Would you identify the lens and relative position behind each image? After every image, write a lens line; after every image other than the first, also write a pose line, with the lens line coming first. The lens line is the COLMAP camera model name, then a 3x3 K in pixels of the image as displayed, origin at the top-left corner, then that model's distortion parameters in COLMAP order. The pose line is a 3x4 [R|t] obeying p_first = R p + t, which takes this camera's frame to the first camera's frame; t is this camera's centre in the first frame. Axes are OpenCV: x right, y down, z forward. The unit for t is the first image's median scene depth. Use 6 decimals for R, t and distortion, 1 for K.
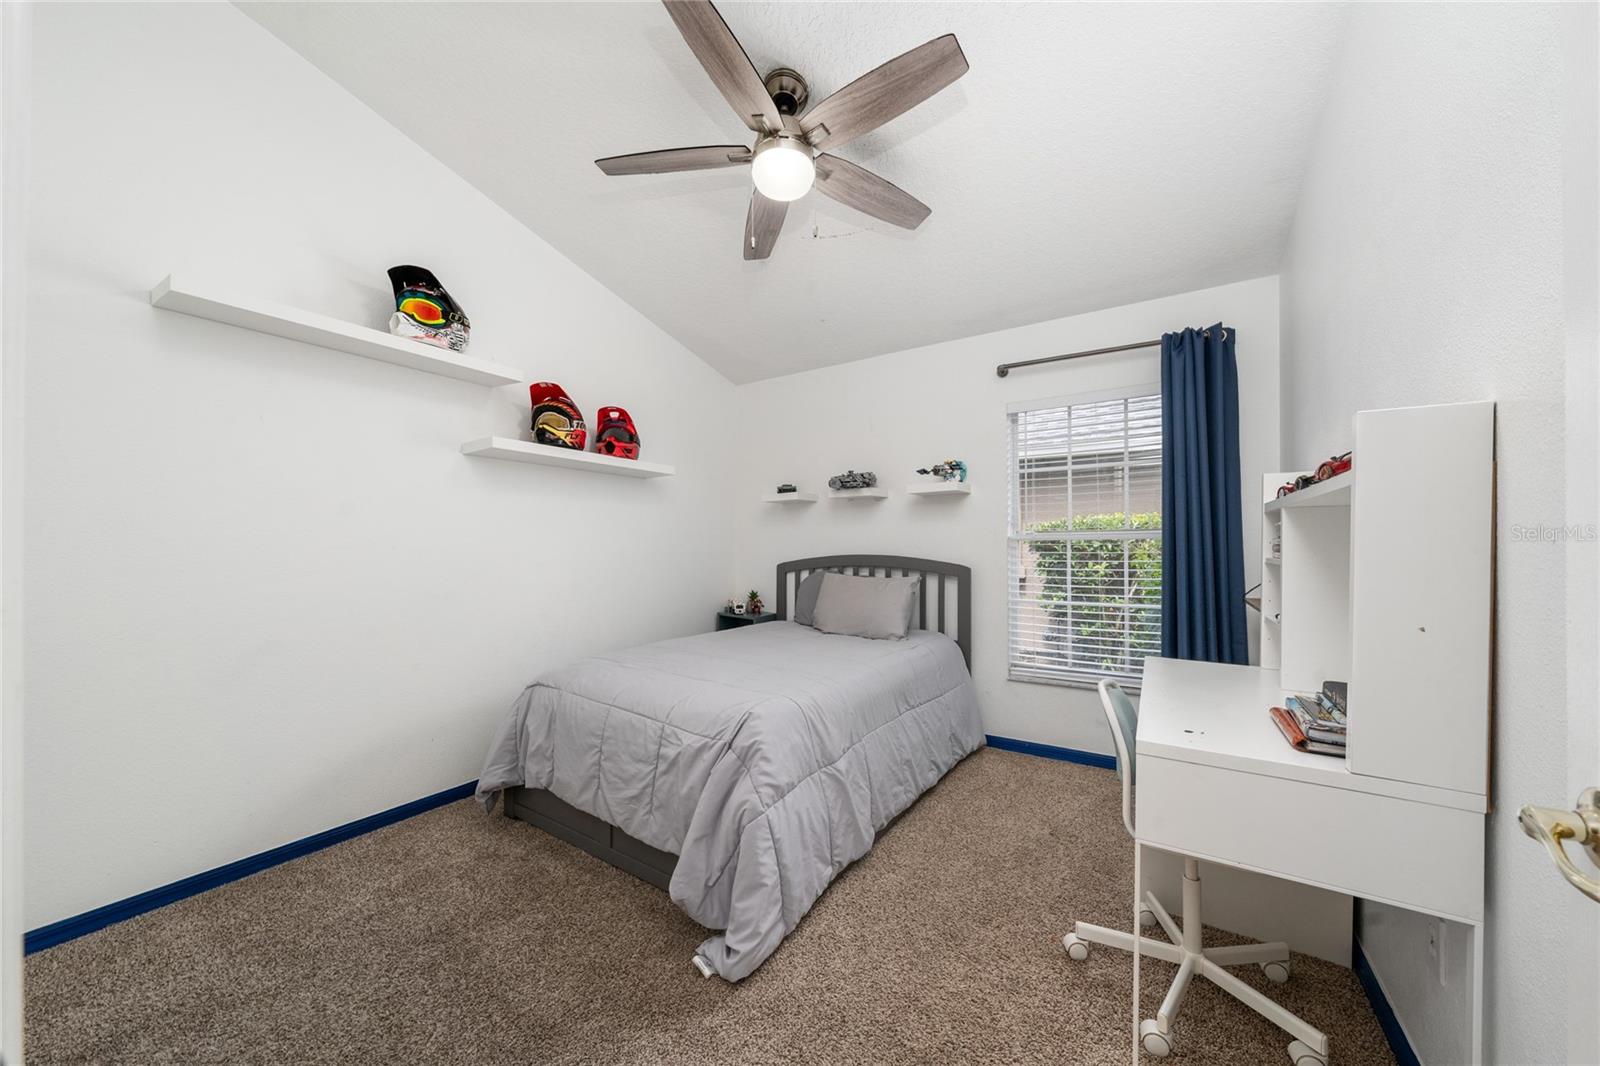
lens RADIAL K [[548.2, 0, 799.9], [0, 548.2, 541.6], [0, 0, 1]] dist [-0.001087, -0.000078]
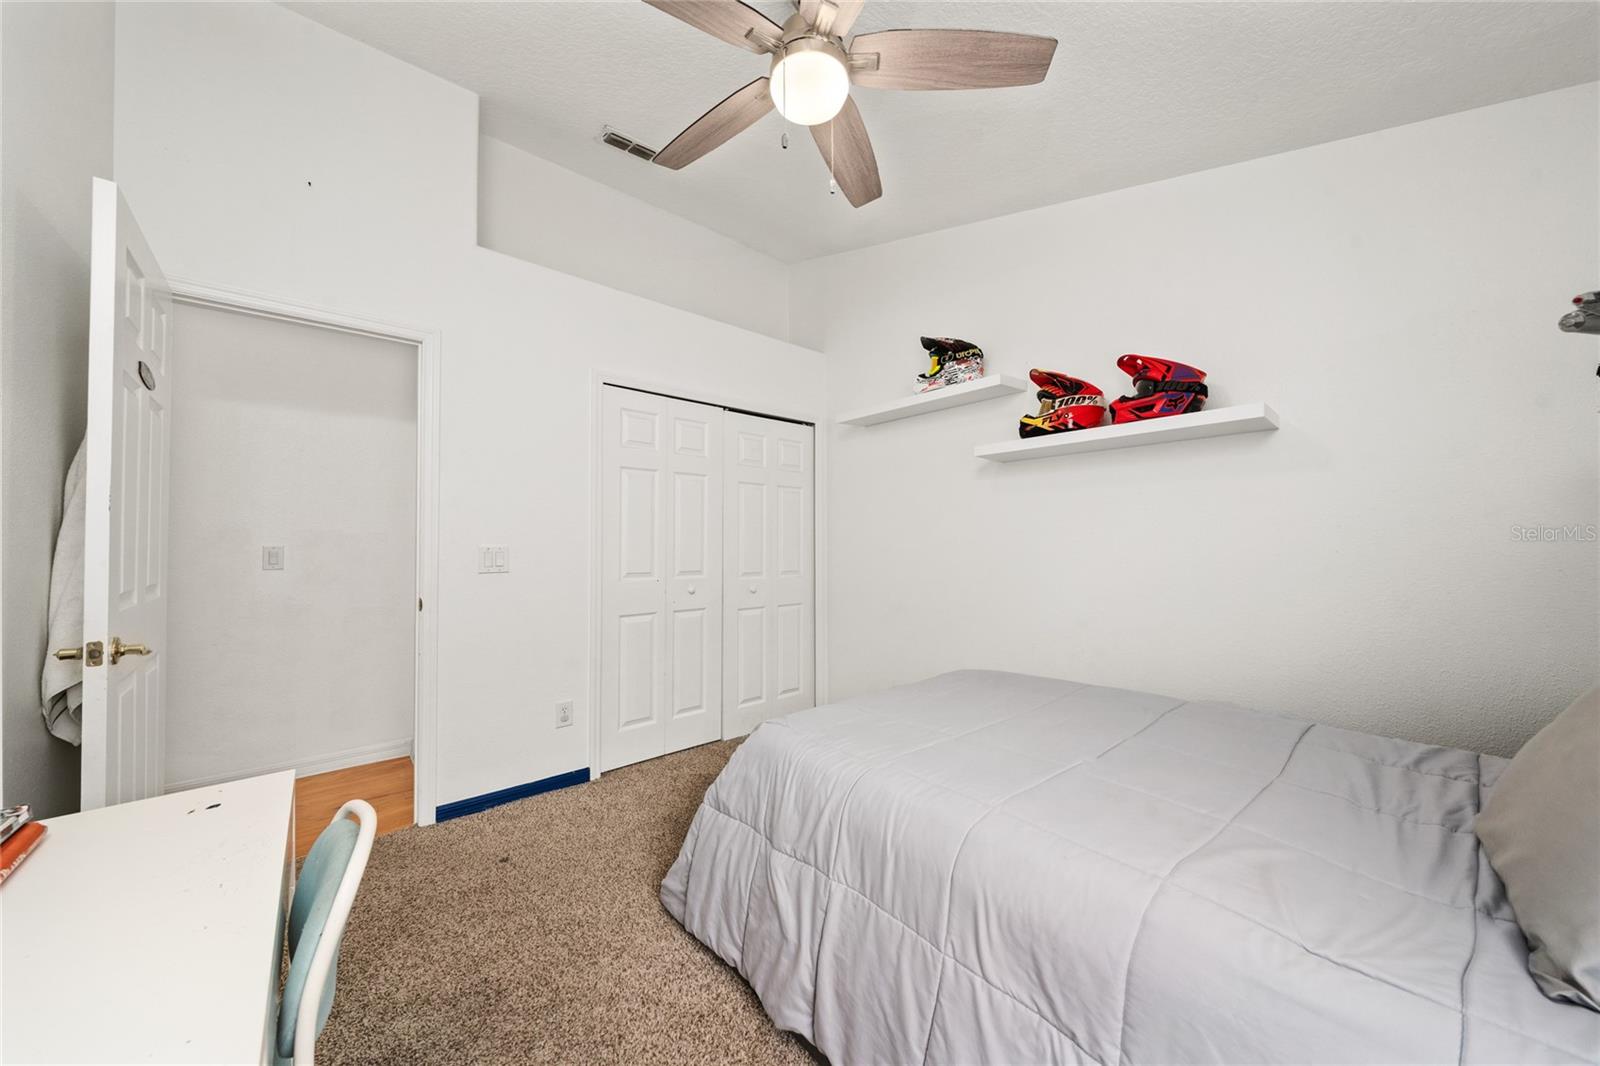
lens RADIAL K [[539.6, 0, 793.7], [0, 539.6, 535.0], [0, 0, 1]] dist [0.014560, -0.000089]
pose [[-0.294970, -0.009880, -0.955455, 0.565168], [0.006280, 0.999905, -0.012279, -0.002408], [0.955486, -0.009622, -0.294880, 0.933638]]
